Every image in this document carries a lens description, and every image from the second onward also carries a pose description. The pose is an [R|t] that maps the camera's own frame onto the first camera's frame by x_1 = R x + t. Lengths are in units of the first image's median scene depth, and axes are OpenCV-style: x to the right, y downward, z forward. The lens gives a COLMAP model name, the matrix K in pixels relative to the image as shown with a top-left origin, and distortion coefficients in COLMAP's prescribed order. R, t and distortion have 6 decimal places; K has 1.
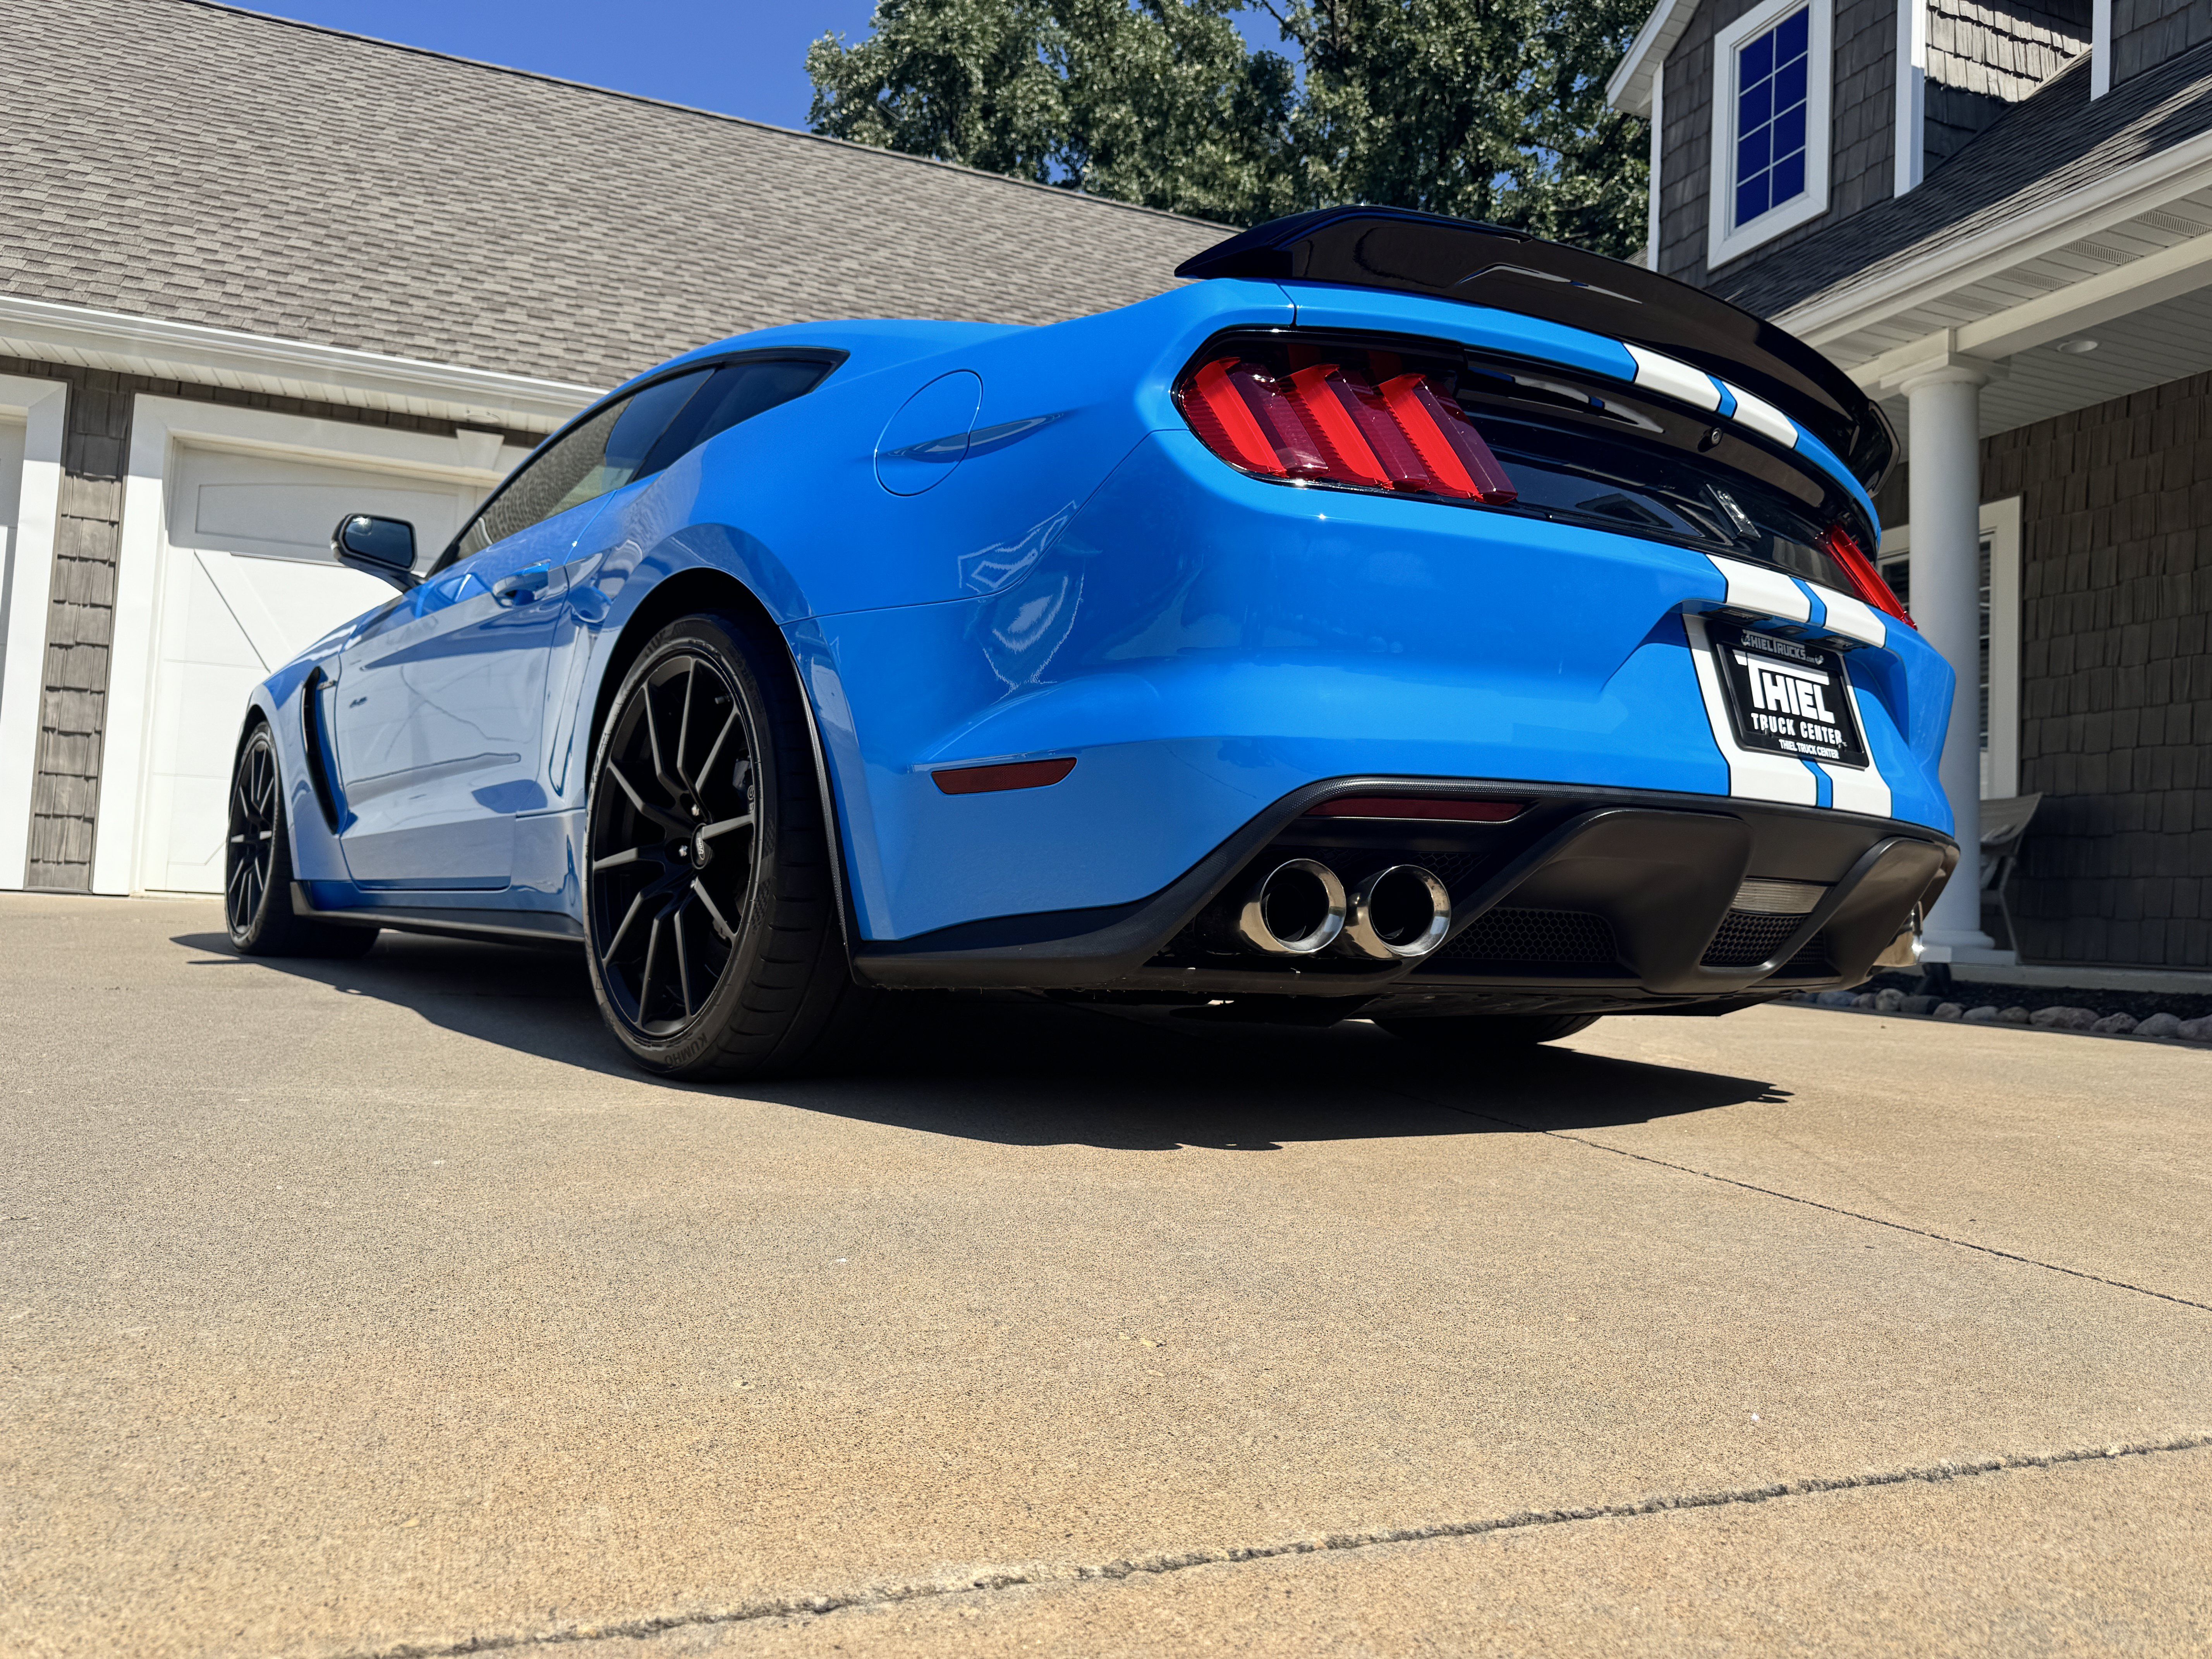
lens RADIAL K [[1569.1, 0, 1112.0], [0, 1569.1, 815.8], [0, 0, 1]] dist [0.018661, -0.024483]
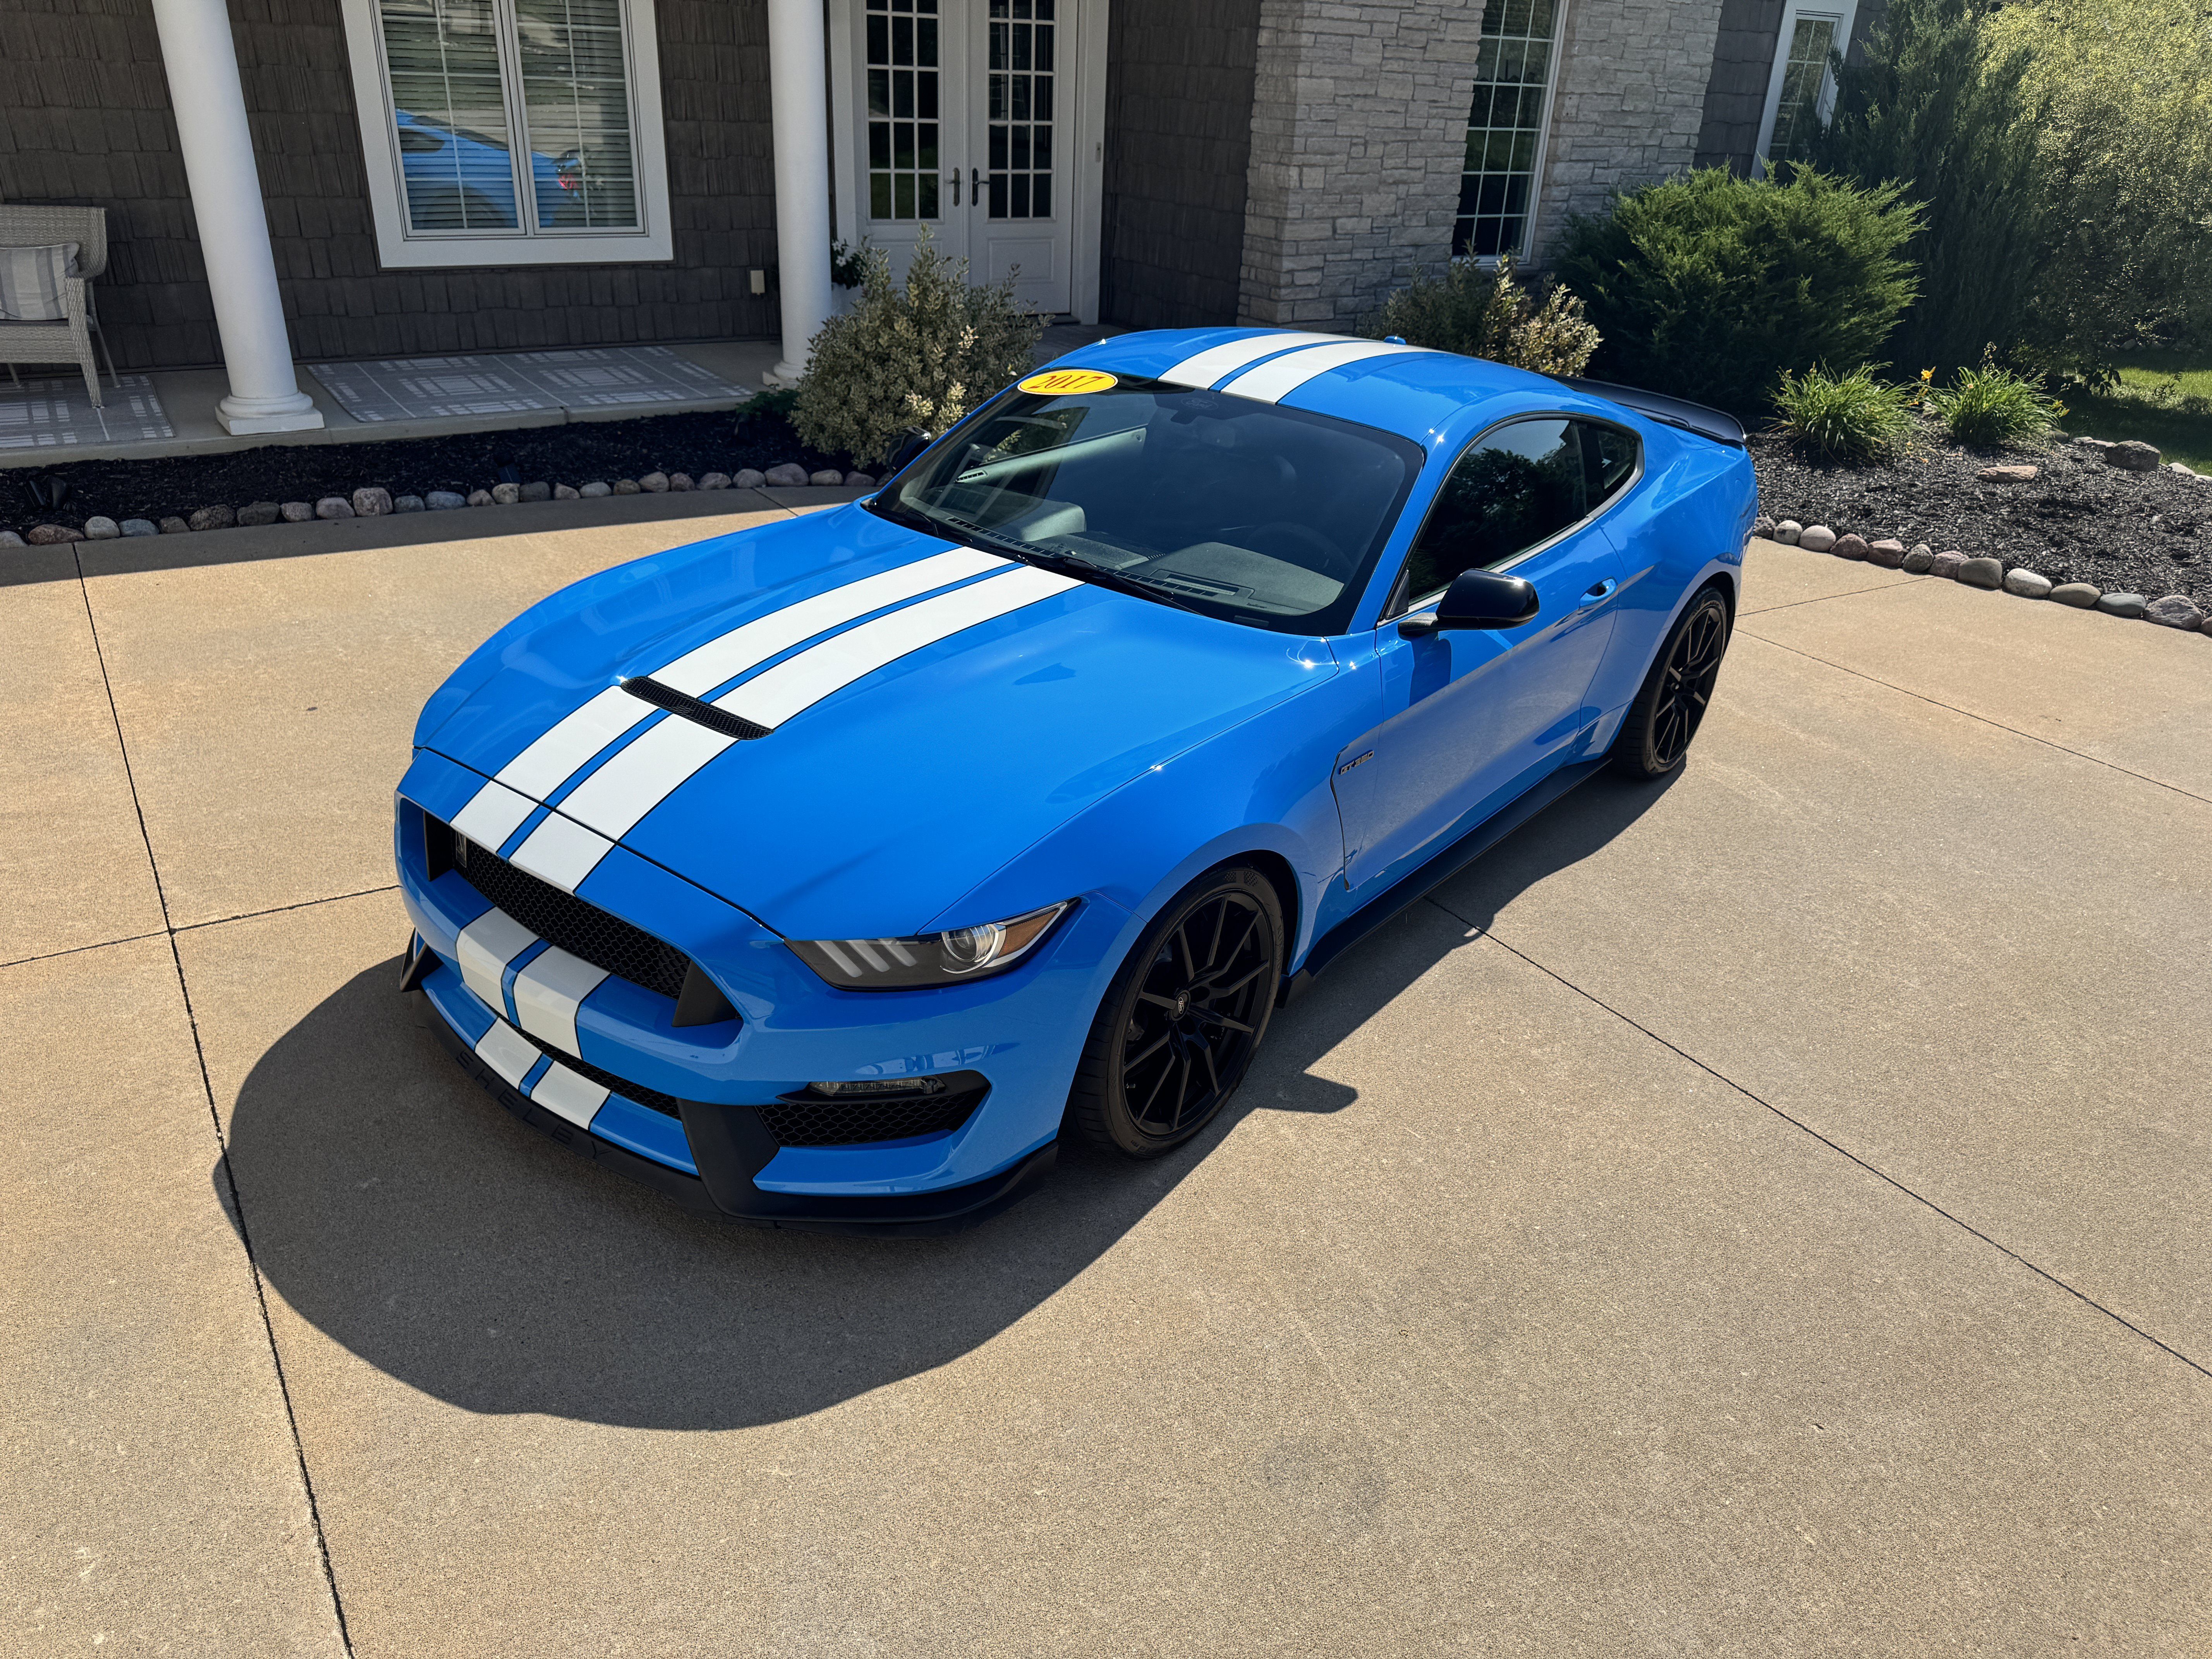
lens RADIAL K [[1569.1, 0, 1121.9], [0, 1569.1, 824.5], [0, 0, 1]] dist [0.018661, -0.024483]
pose [[-0.214102, -0.474046, 0.854073, -0.636176], [-0.117862, 0.880497, 0.459167, -0.224849], [-0.969675, -0.002354, -0.244388, 0.686569]]
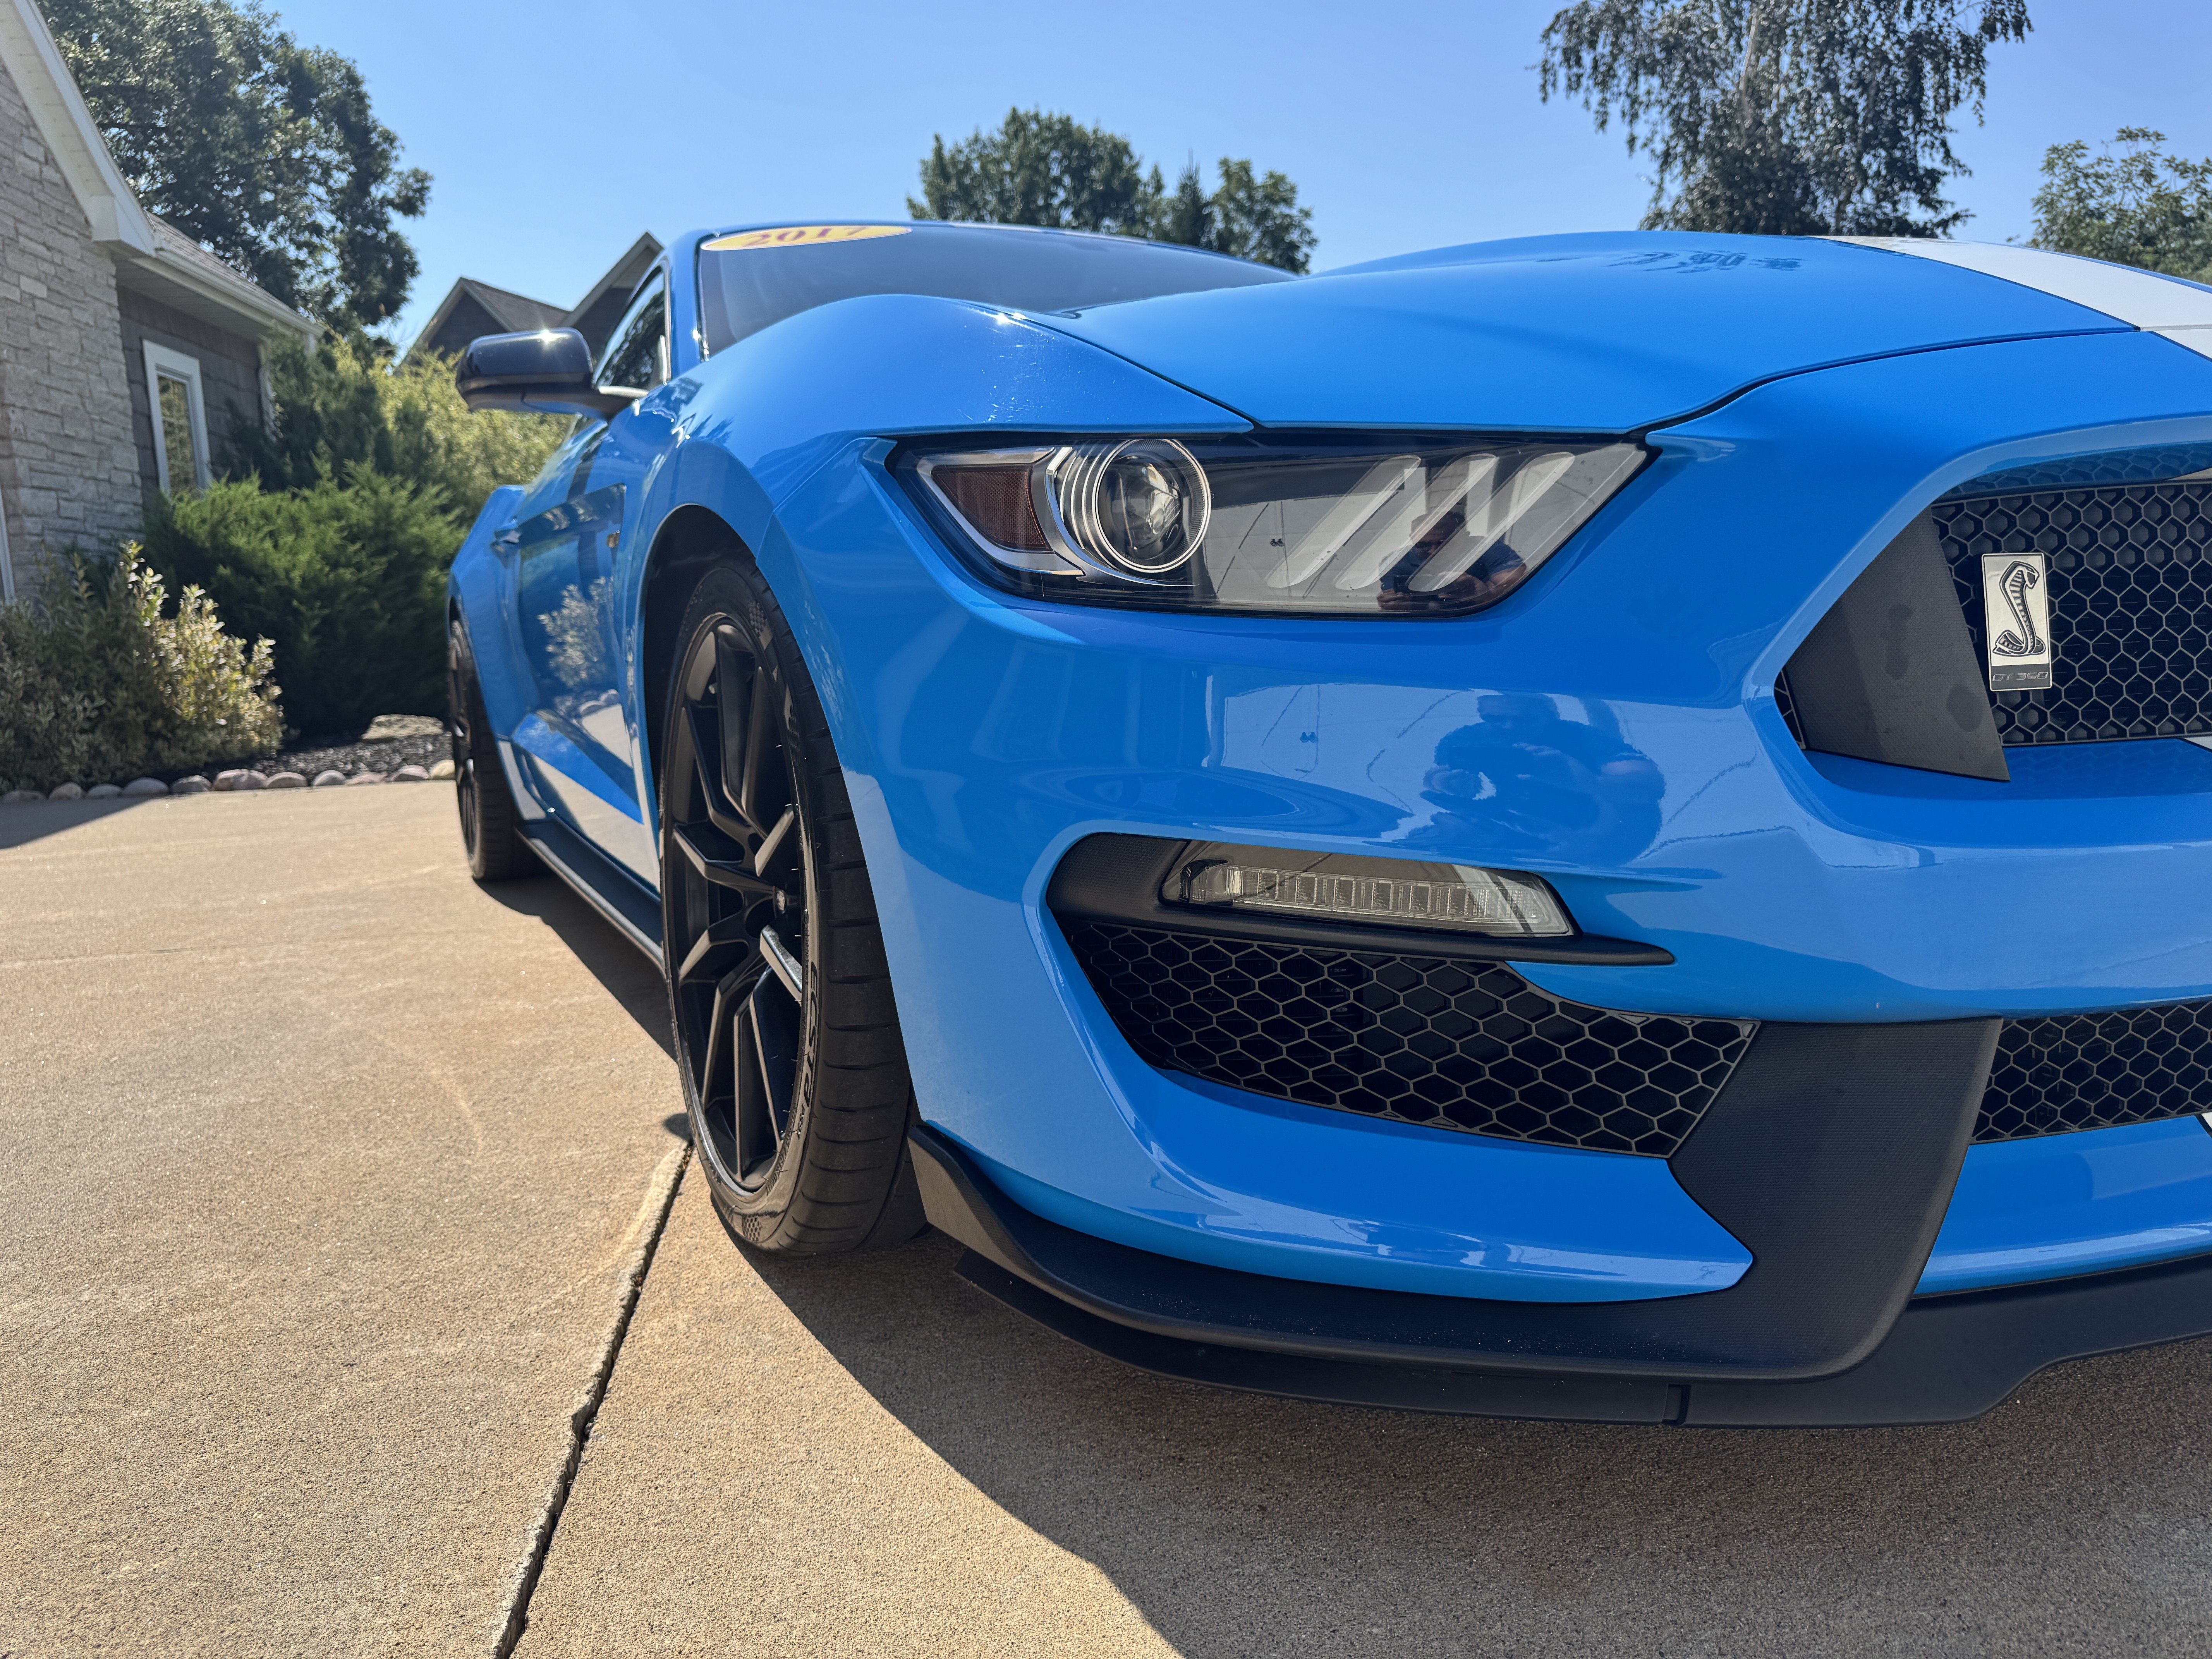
lens RADIAL K [[1569.1, 0, 1097.3], [0, 1569.1, 844.3], [0, 0, 1]] dist [0.018661, -0.024483]
pose [[-0.973329, -0.038366, 0.226183, -0.202541], [-0.017002, 0.995269, 0.095658, -0.001487], [-0.228783, 0.089261, -0.969377, 0.897143]]
